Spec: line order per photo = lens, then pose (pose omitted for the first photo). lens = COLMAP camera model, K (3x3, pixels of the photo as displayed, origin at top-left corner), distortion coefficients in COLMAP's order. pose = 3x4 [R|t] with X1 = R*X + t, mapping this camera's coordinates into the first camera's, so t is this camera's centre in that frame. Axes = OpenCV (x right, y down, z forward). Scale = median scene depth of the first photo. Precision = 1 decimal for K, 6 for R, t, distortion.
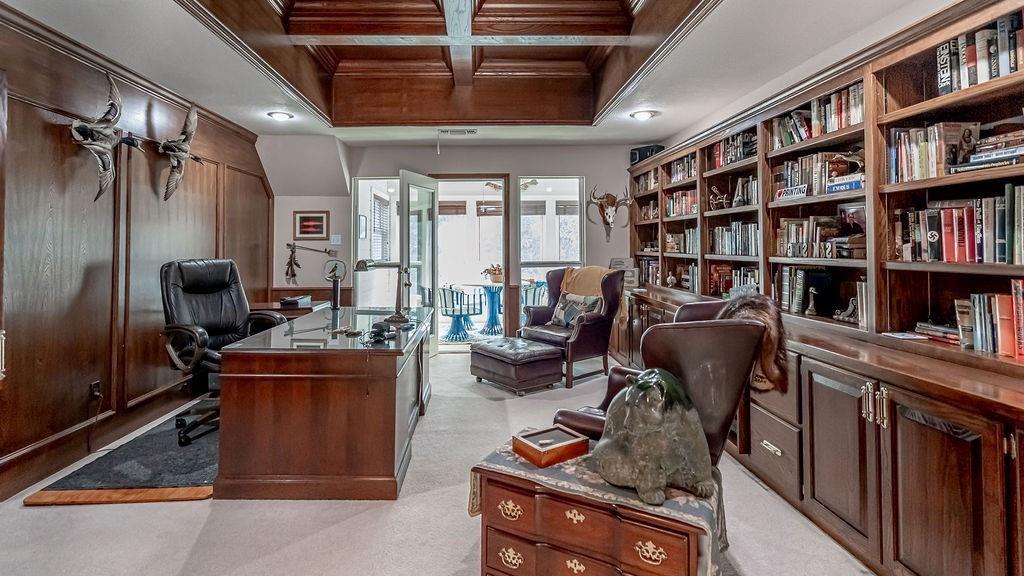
lens RADIAL K [[473.1, 0, 495.5], [0, 473.1, 232.0], [0, 0, 1]] dist [0.003027, 0.000206]
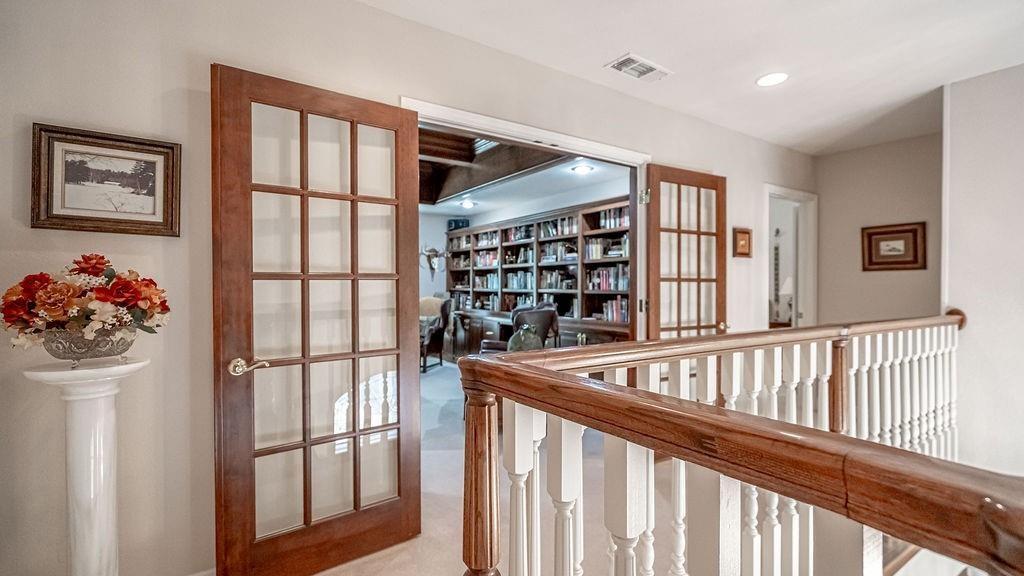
lens RADIAL K [[473.1, 0, 515.2], [0, 473.1, 284.6], [0, 0, 1]] dist [0.003027, 0.000206]
pose [[0.833928, 0.005096, 0.551850, -0.667183], [-0.020177, 0.999570, 0.021260, -0.010595], [-0.551504, -0.028864, 0.833673, -0.686883]]
